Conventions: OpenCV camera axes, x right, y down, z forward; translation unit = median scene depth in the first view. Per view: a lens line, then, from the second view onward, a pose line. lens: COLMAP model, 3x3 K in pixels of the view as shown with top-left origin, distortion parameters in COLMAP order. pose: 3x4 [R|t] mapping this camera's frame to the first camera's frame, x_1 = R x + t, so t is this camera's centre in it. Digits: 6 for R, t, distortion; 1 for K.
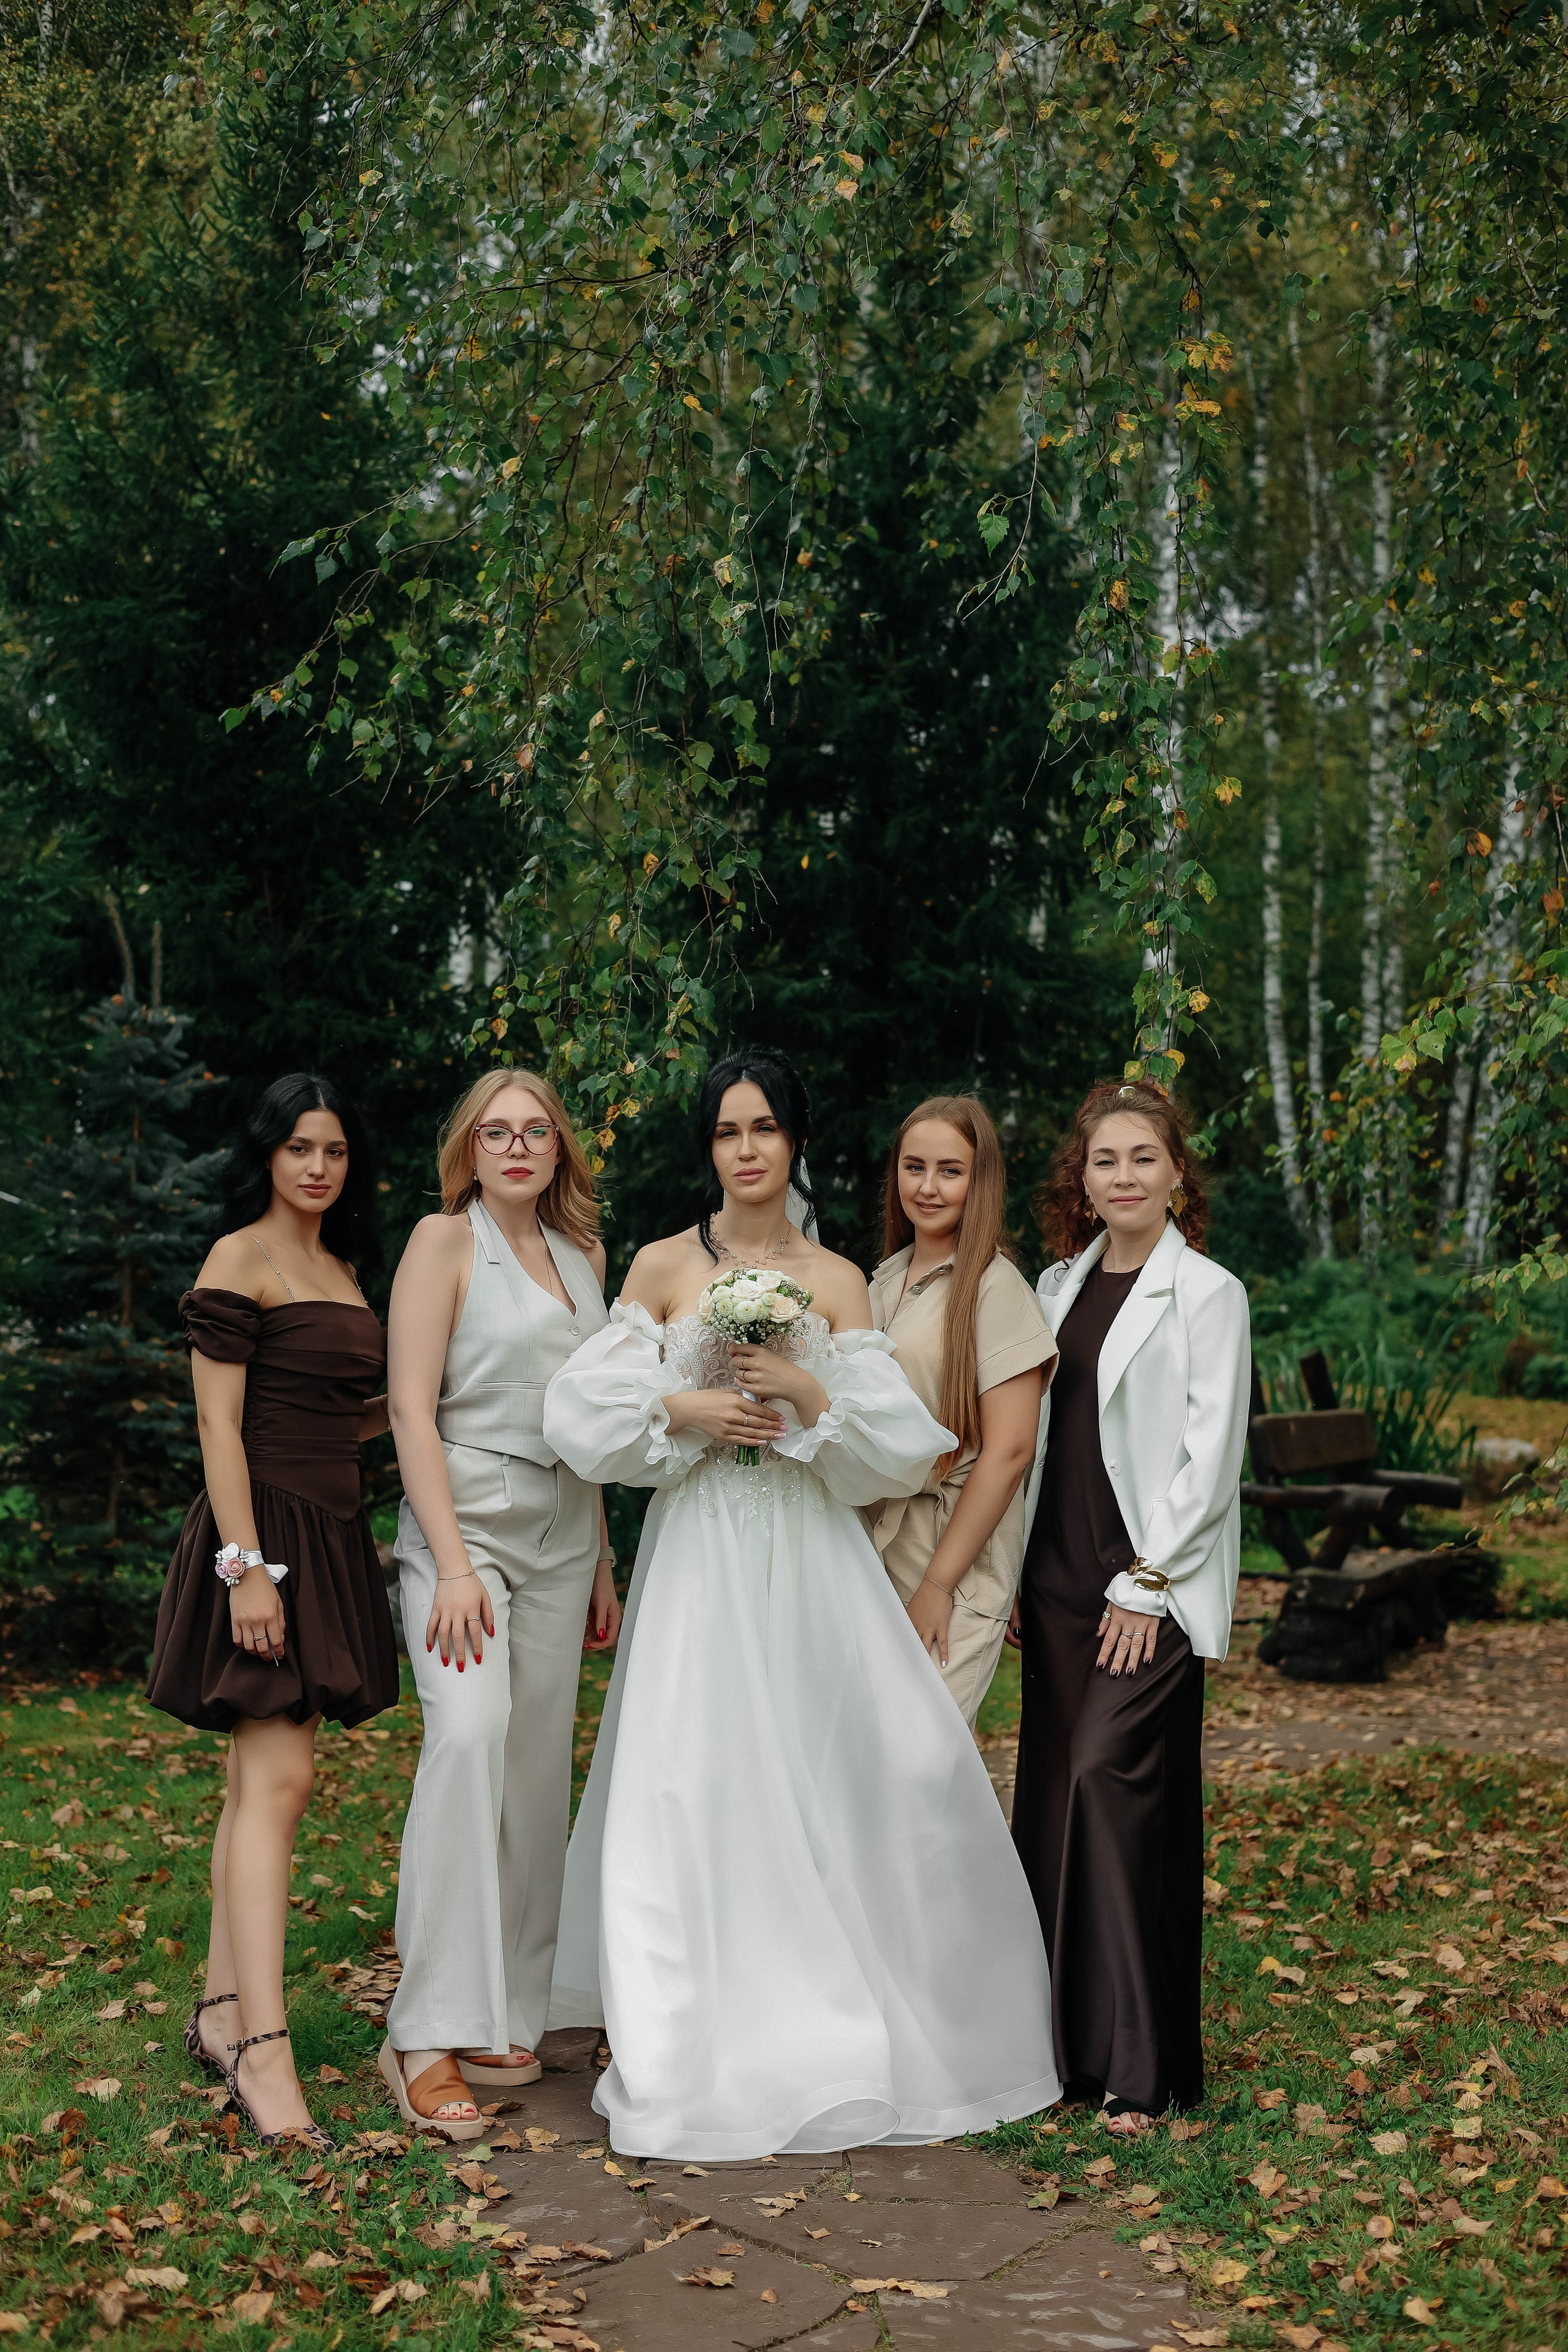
lens RADIAL K [[3295.9, 0, 784.9], [0, 3295.9, 1144.2], [0, 0, 1]] dist [0.053450, -0.232208]
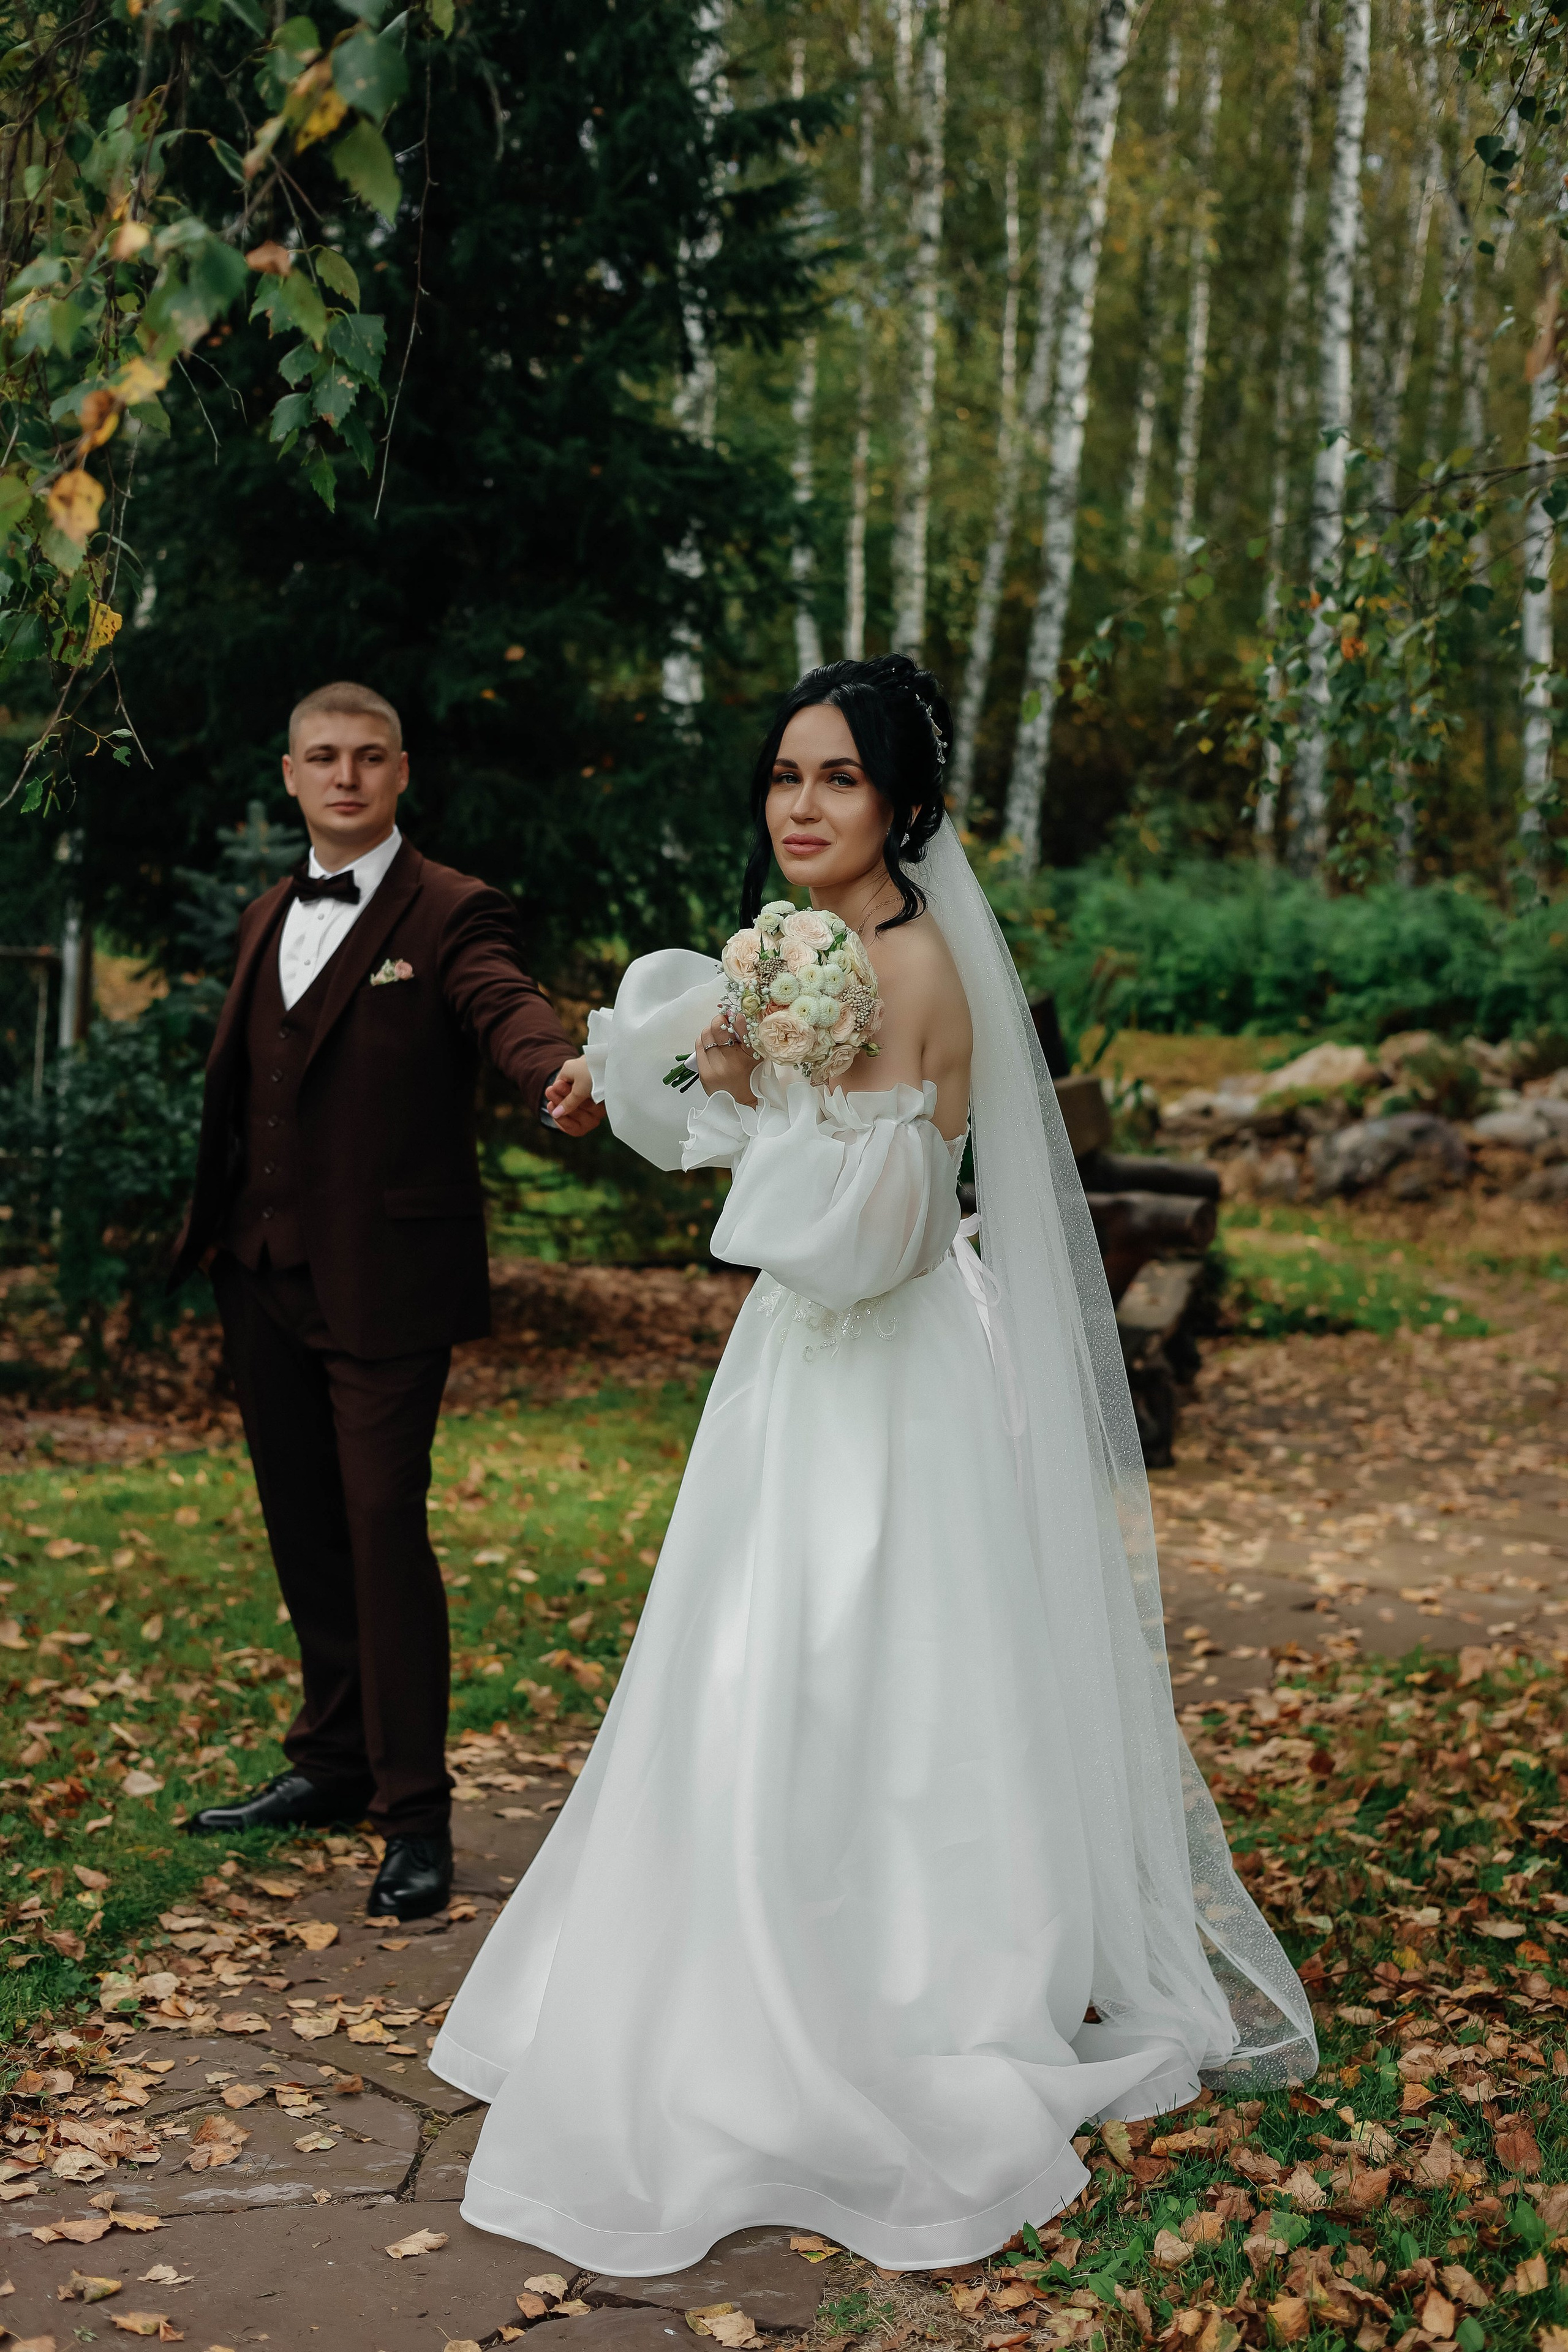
lens RADIAL K [[3277.9, 0, 761.0], [0, 3277.9, 1119.5], [0, 0, 1]] dist [0.061402, -0.214362]
pose [[0.985645, 0.002343, 0.168812, -0.038687], [-0.021582, 0.993449, 0.112222, 0.016400], [-0.167443, -0.114255, 0.979239, 0.485481]]
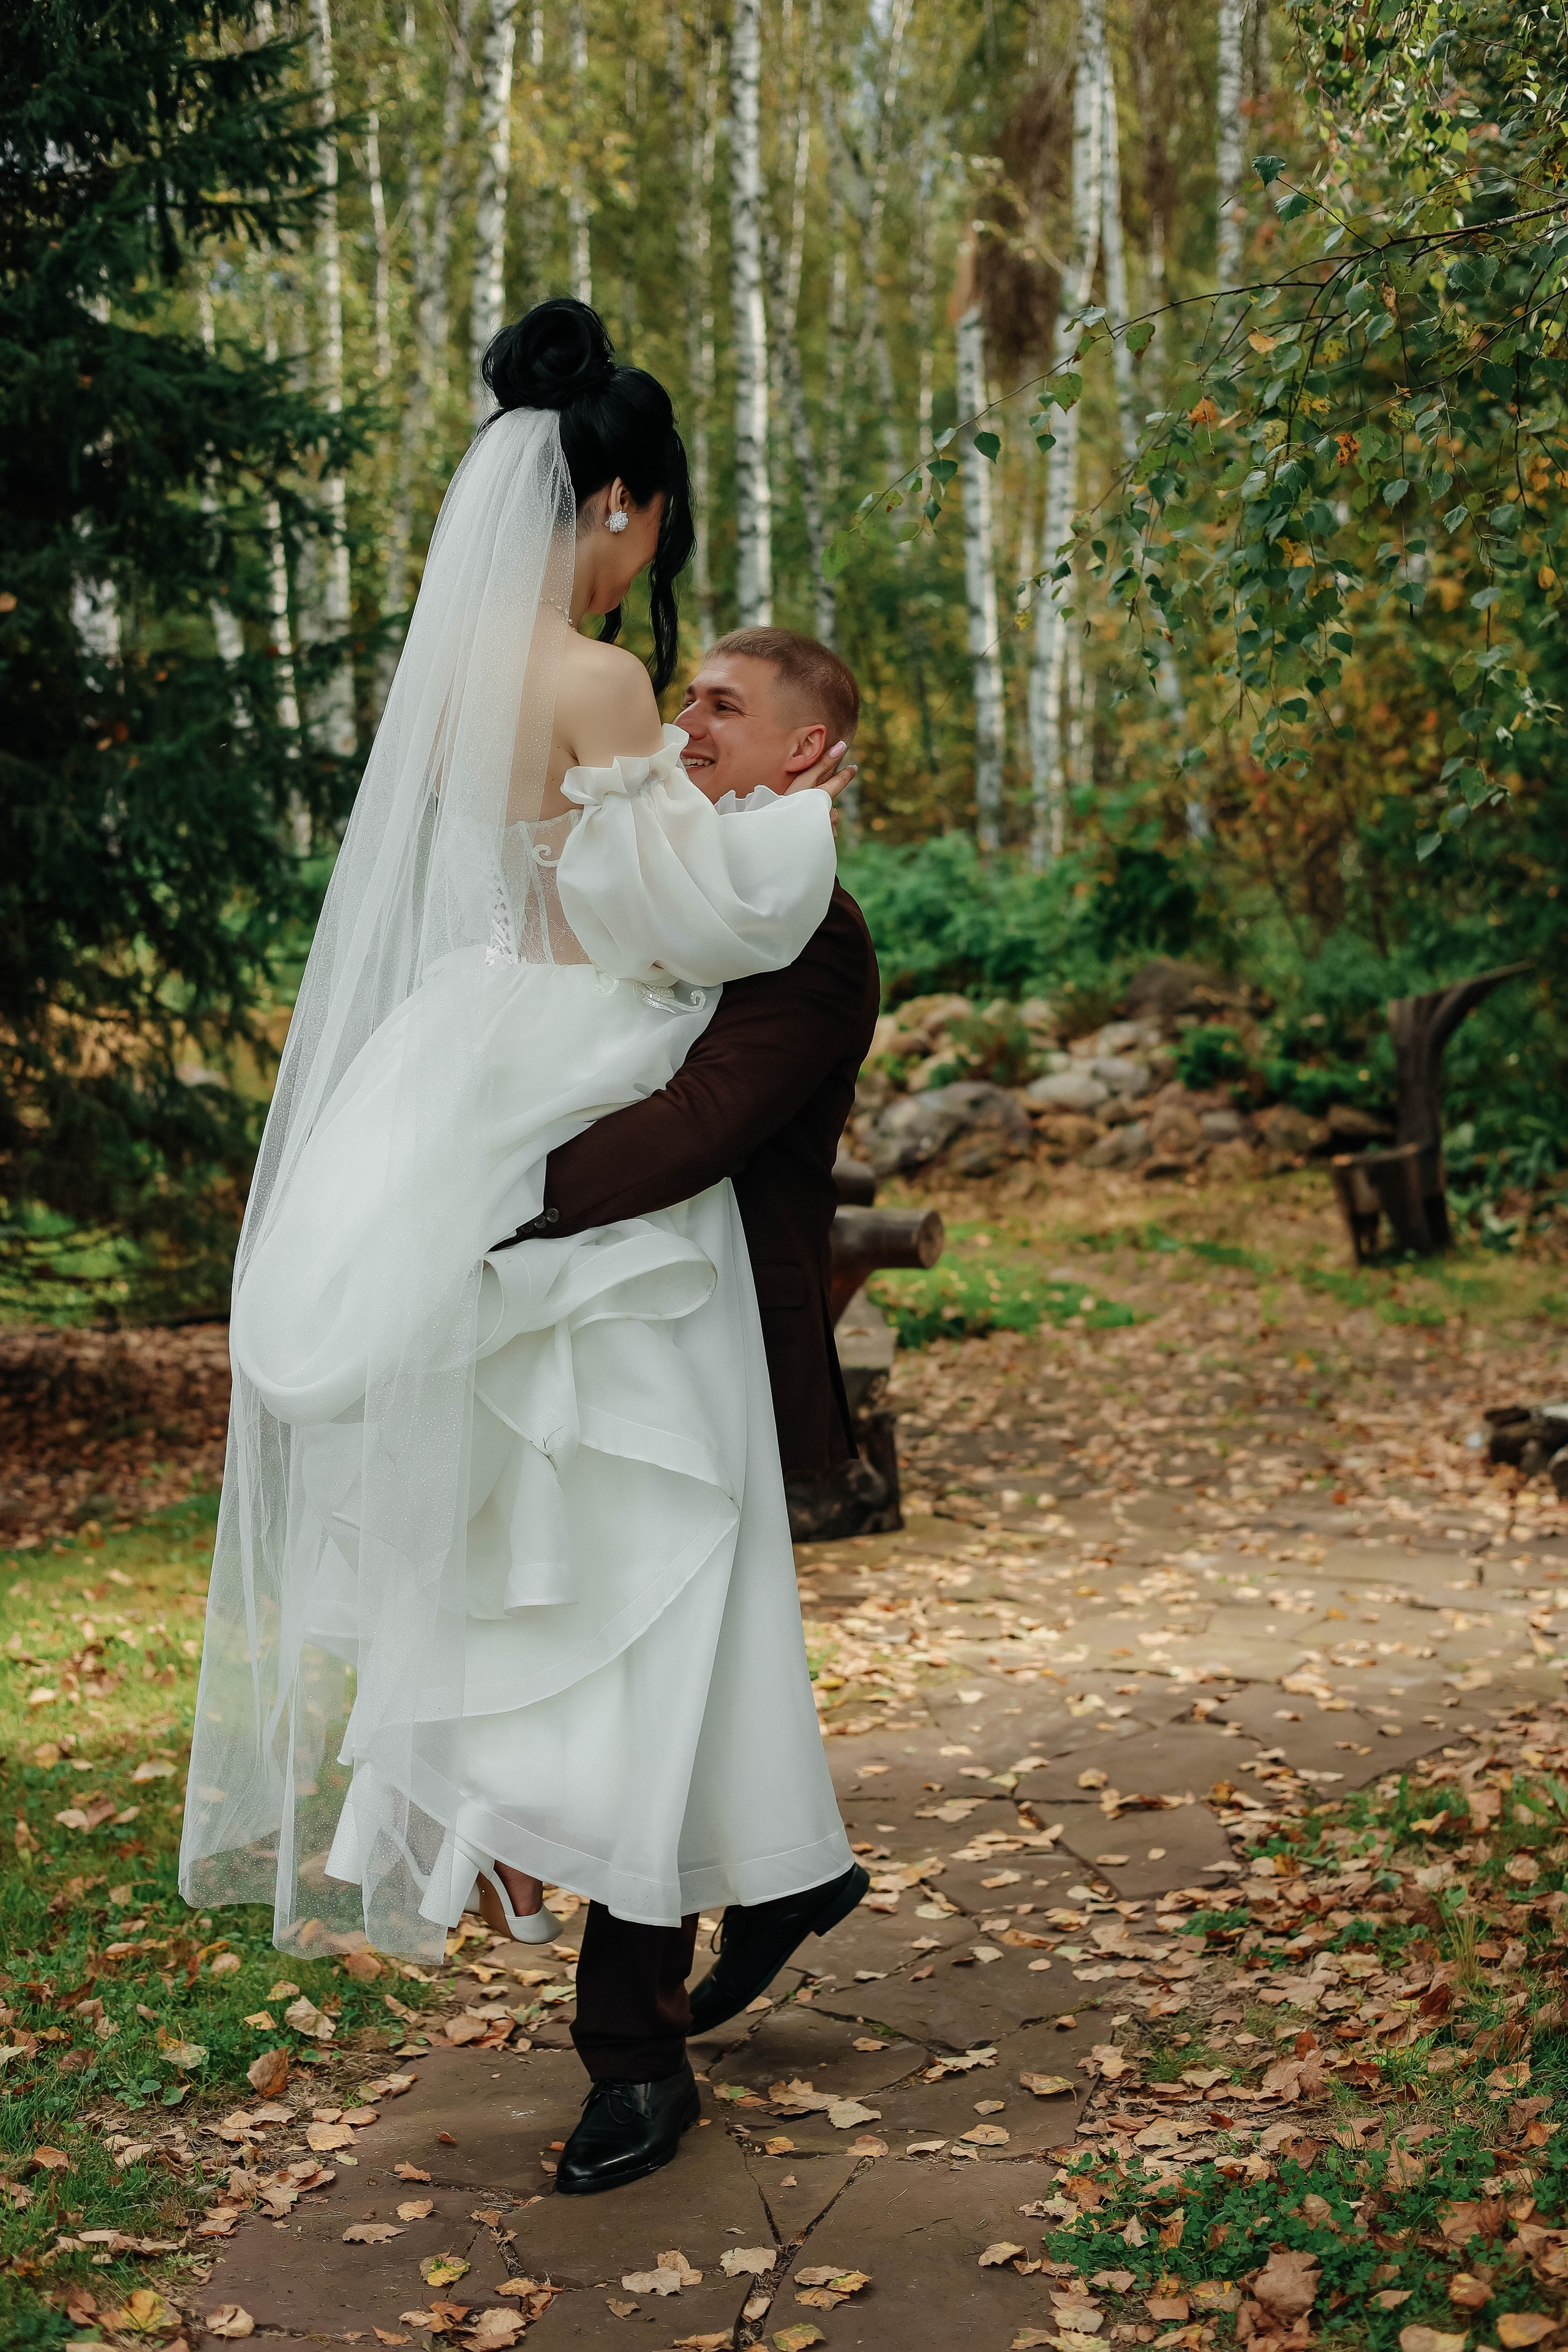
lens RADIAL K [[3270.7, 0, 784.0], [0, 3270.7, 1176.0], [0, 0, 1]] dist [-0.018947, -0.003469]
pose [[0.933927, -0.073525, 0.349822, -0.061284], [0.027682, 0.990555, 0.134291, 0.028462], [-0.356391, -0.115734, 0.927141, 0.680009]]
